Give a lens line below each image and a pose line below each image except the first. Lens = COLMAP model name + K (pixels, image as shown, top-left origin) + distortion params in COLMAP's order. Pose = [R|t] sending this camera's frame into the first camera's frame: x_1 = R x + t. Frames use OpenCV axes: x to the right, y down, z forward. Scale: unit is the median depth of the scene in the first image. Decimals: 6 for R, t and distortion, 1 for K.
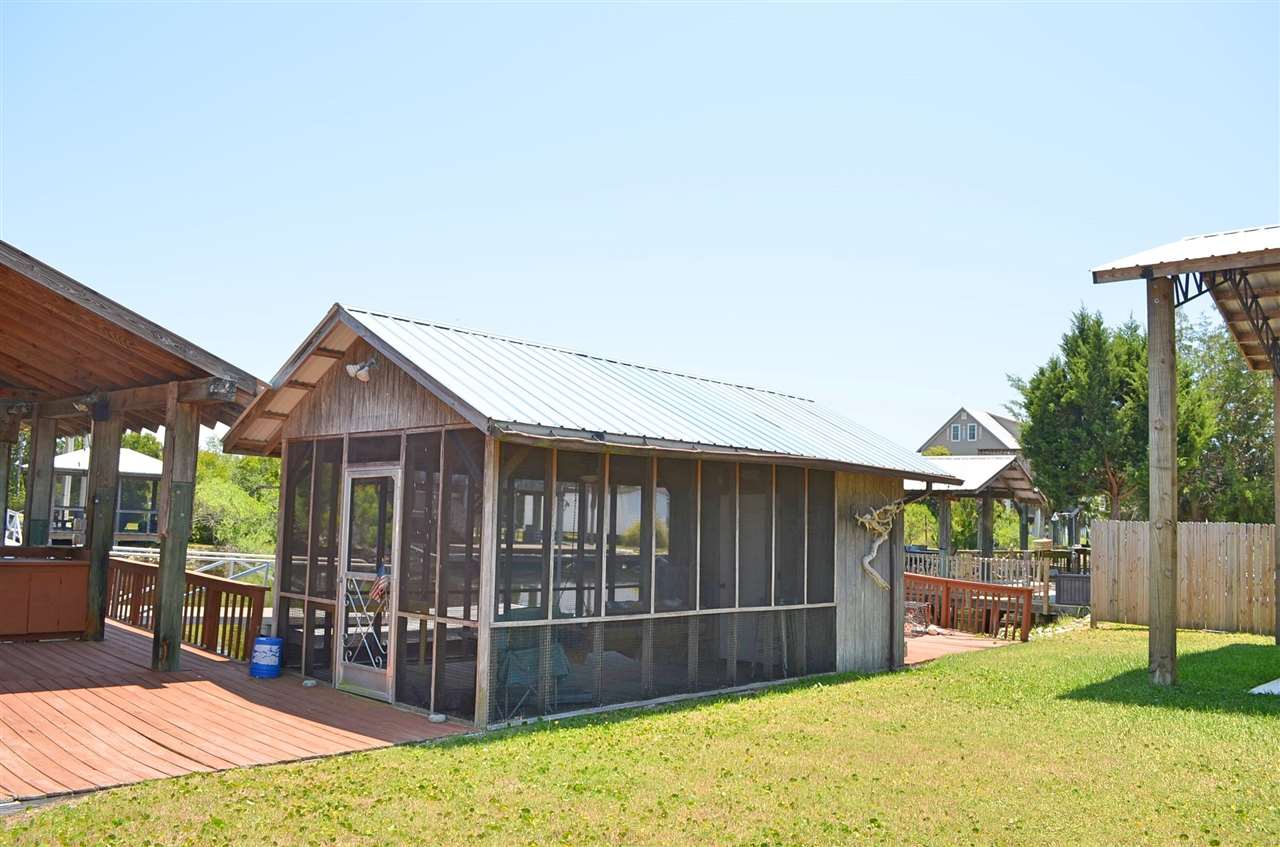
lens RADIAL K [[999.4, 0, 640.0], [0, 999.4, 423.5], [0, 0, 1]] dist [-0.087035, 0.014322]
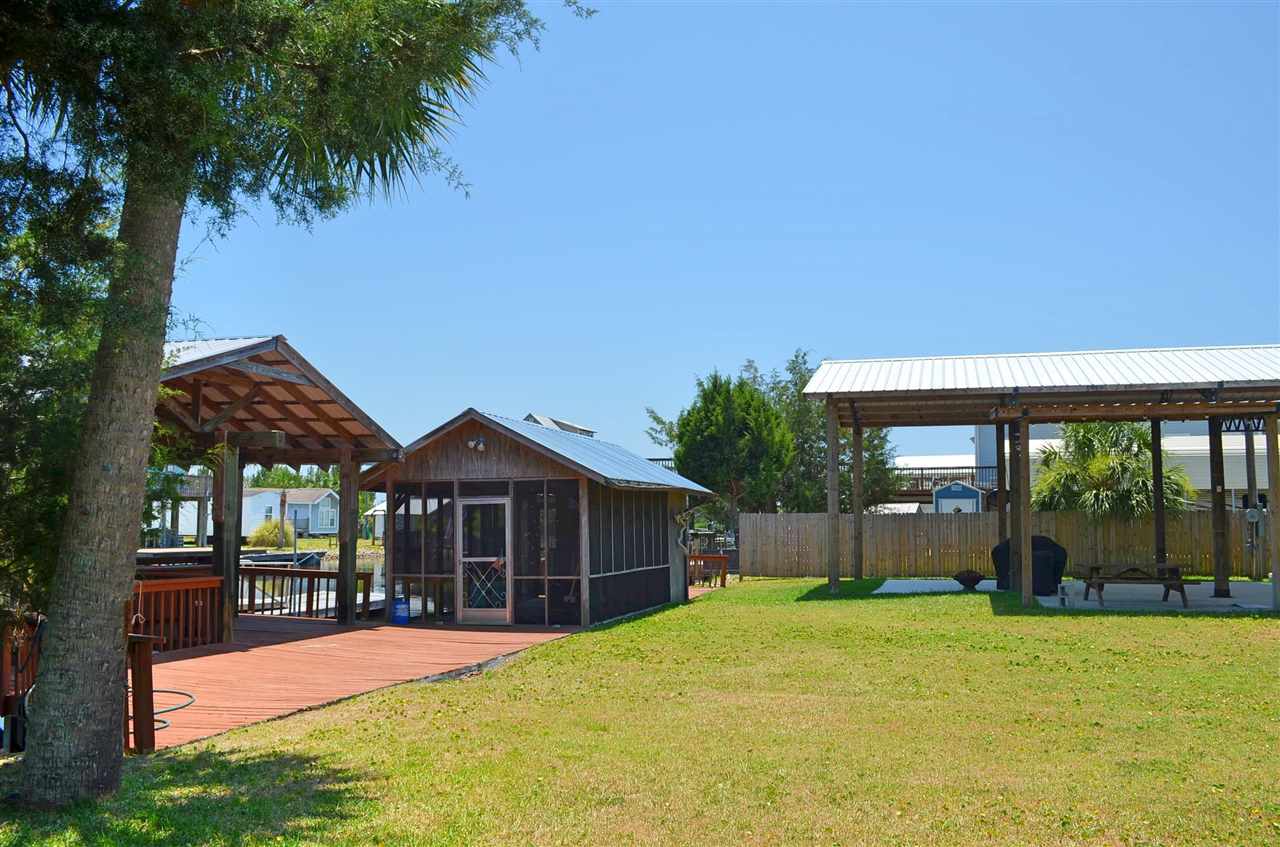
lens RADIAL K [[999.4, 0, 640.0], [0, 999.4, 423.5], [0, 0, 1]] dist [-0.087035, 0.014322]
pose [[0.890161, 0.009425, 0.455548, -0.810713], [-0.012219, 0.999920, 0.003187, -0.097583], [-0.455482, -0.008403, 0.890205, -0.708087]]
